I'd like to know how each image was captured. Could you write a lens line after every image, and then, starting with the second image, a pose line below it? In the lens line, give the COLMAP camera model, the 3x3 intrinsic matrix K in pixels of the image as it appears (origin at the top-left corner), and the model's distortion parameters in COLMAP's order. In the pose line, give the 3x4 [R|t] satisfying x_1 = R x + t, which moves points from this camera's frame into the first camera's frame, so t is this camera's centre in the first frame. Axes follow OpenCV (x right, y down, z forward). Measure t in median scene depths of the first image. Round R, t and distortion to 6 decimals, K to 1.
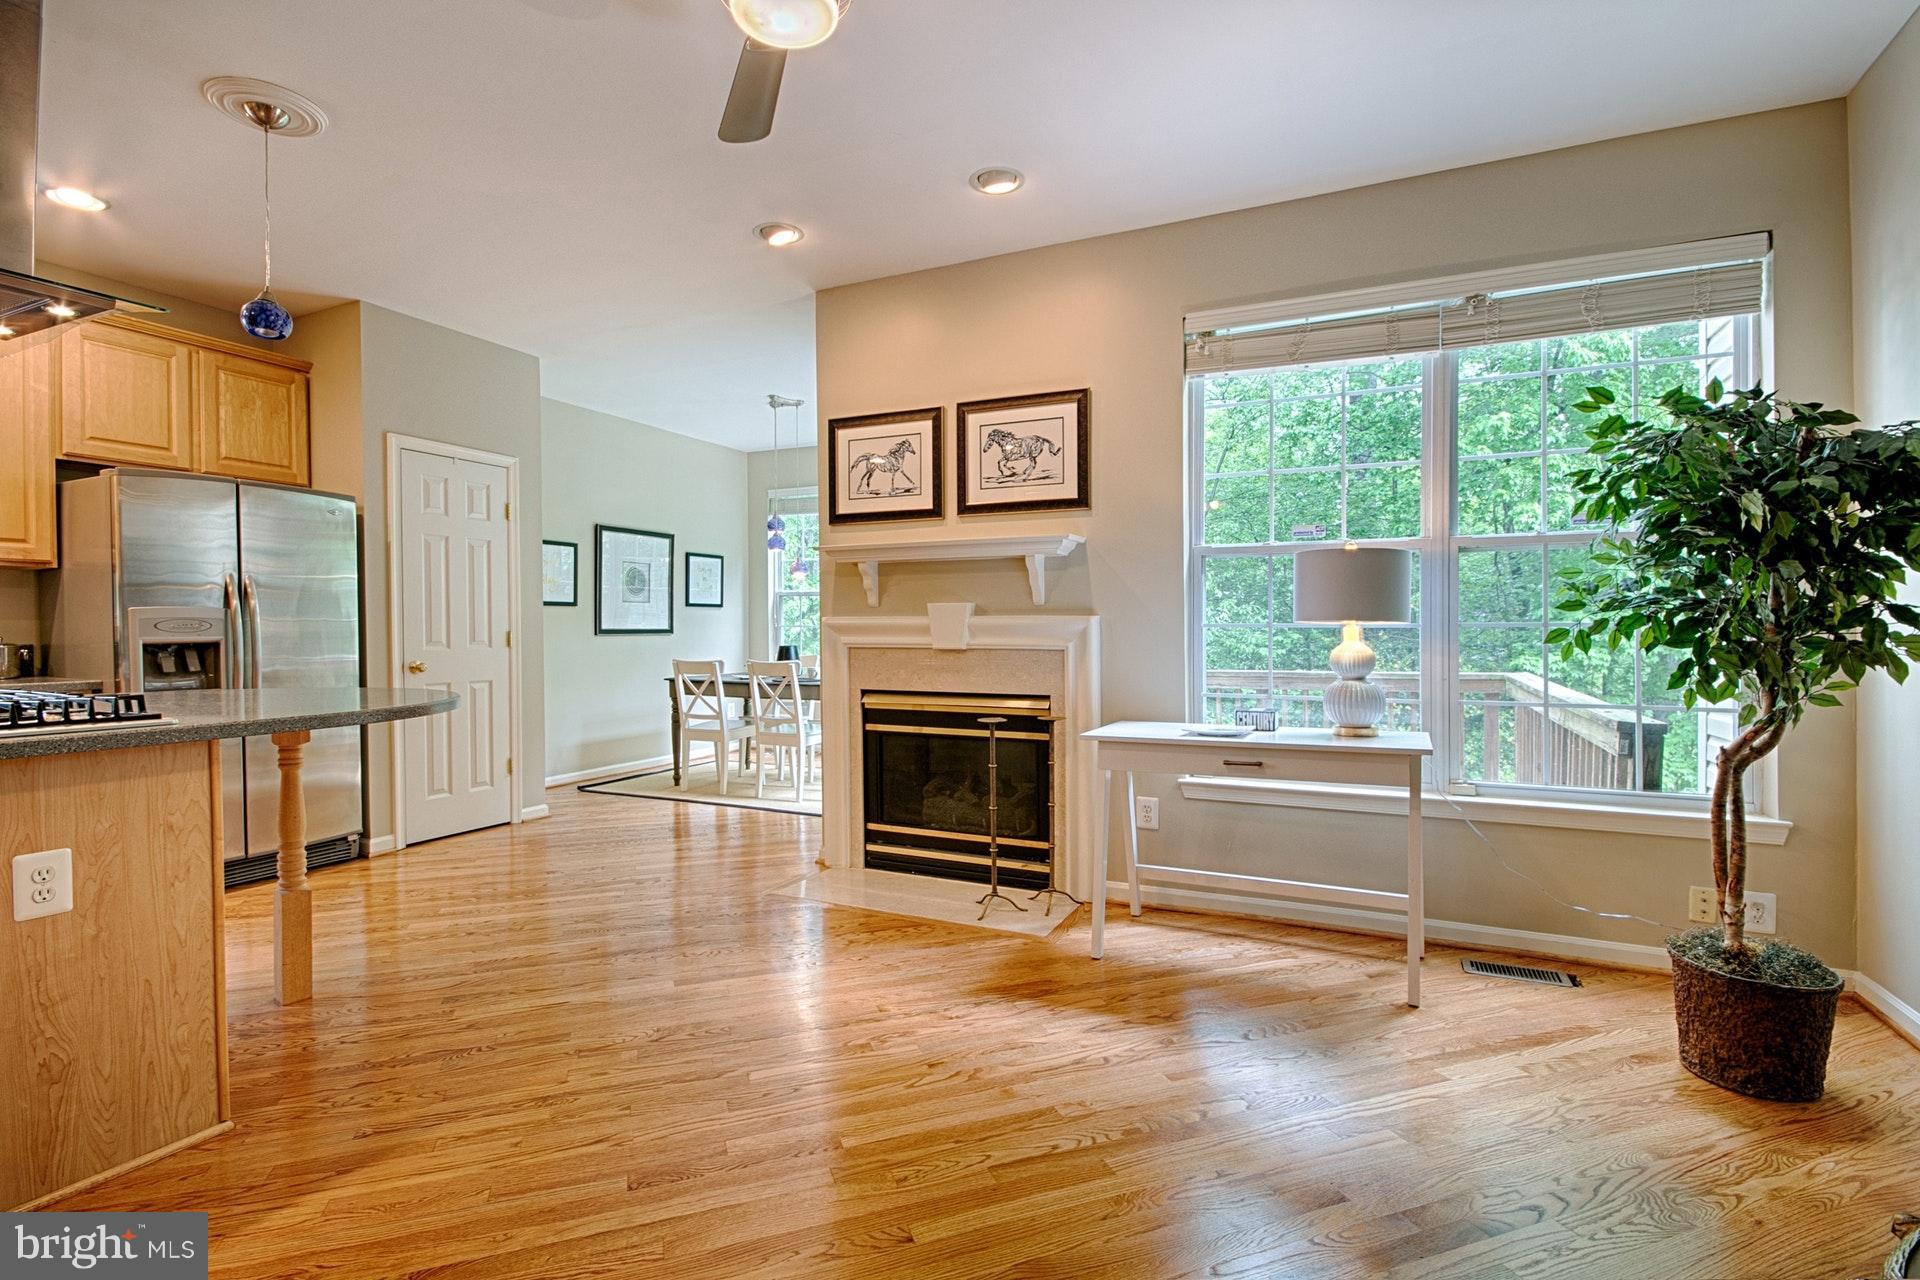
lens RADIAL K [[896.9, 0, 967.9], [0, 896.9, 645.4], [0, 0, 1]] dist [0.001687, -0.008913]
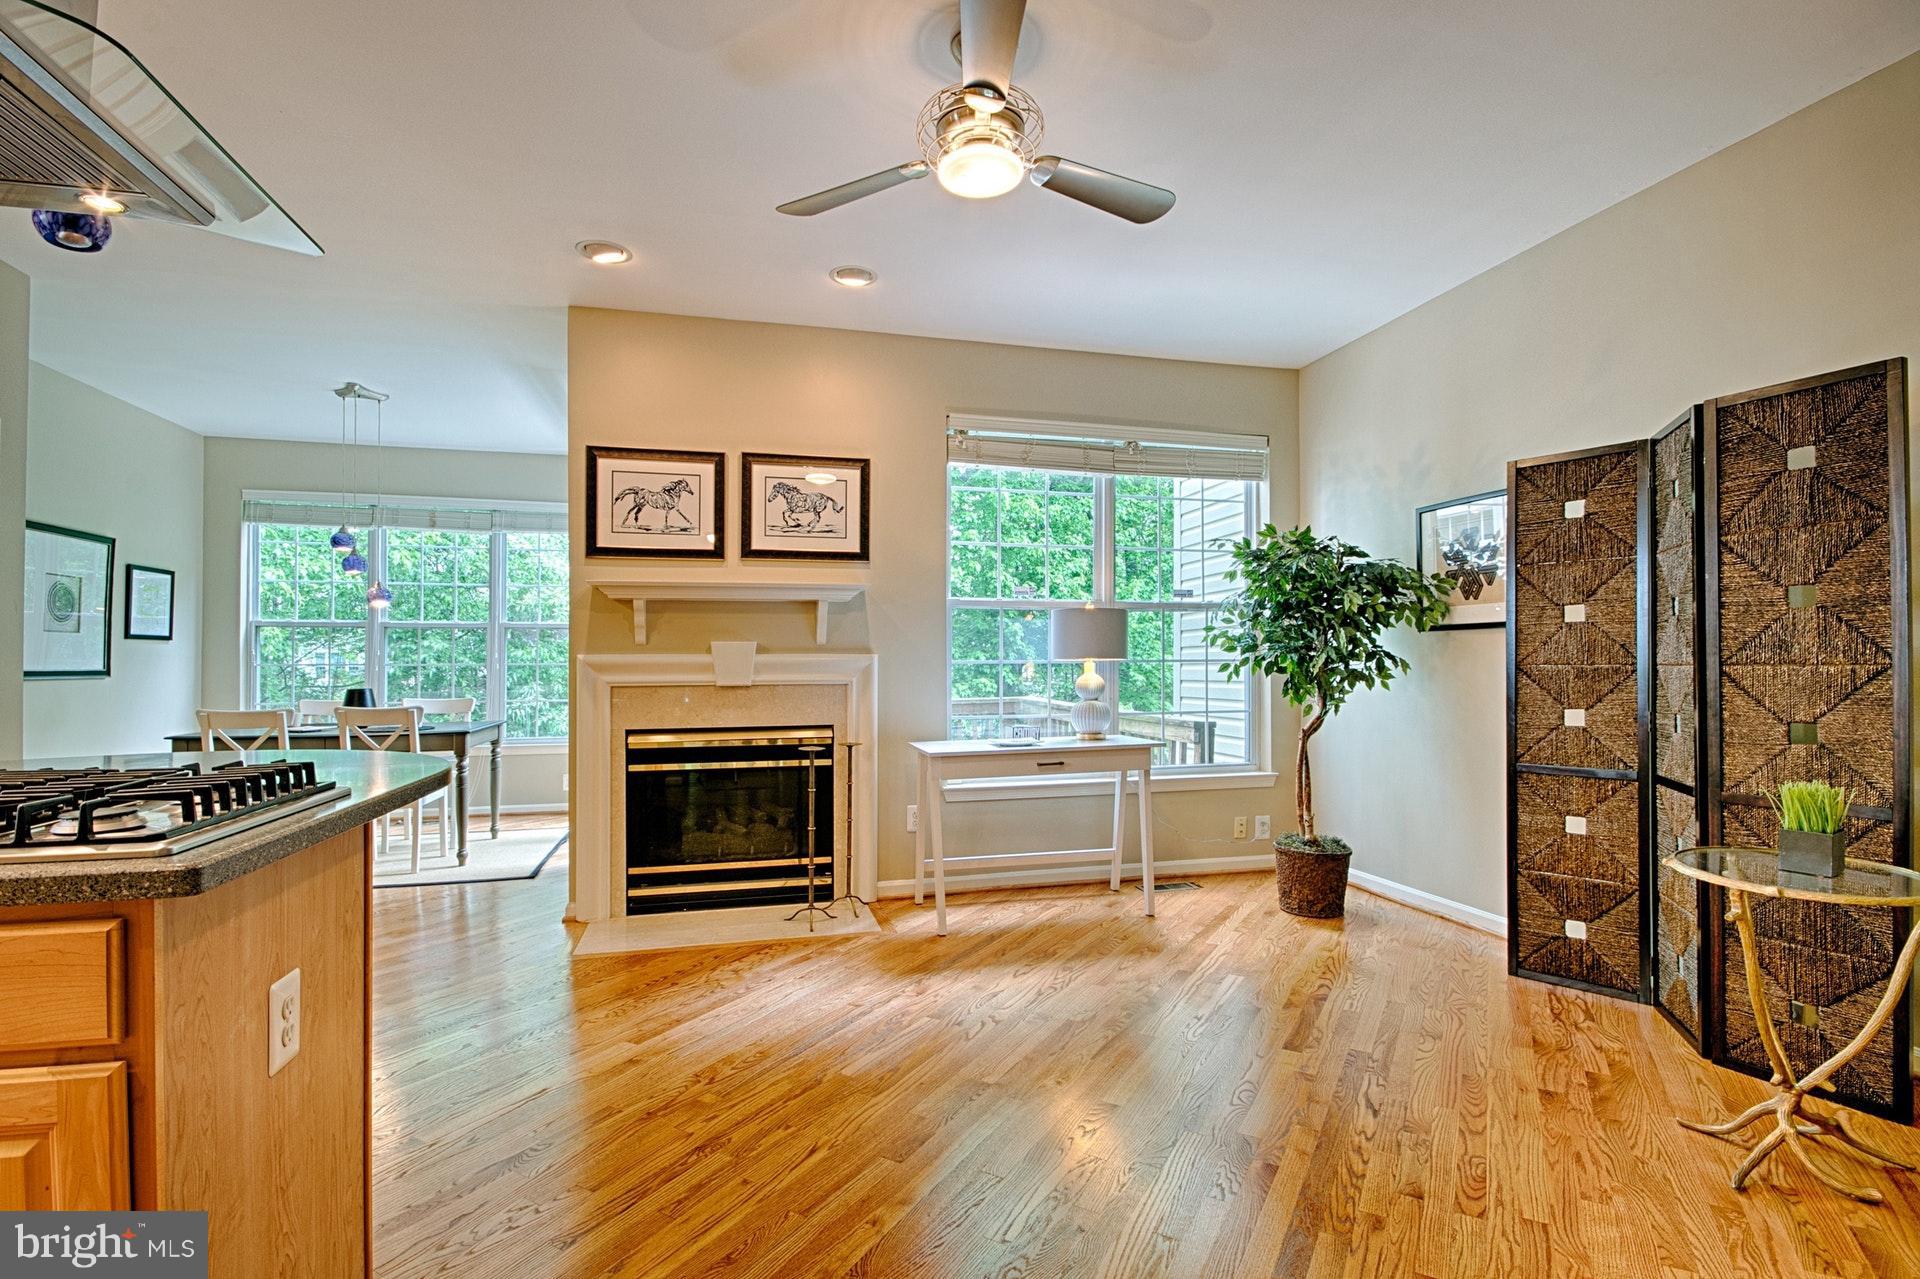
lens RADIAL K [[902.7, 0, 959.8], [0, 902.7, 665.8], [0, 0, 1]] dist [-0.004248, -0.000641]
pose [[0.768091, -0.006663, 0.640306, -0.495110], [0.017802, 0.999782, -0.010951, -0.002955], [-0.640093, 0.019810, 0.768042, 0.026622]]
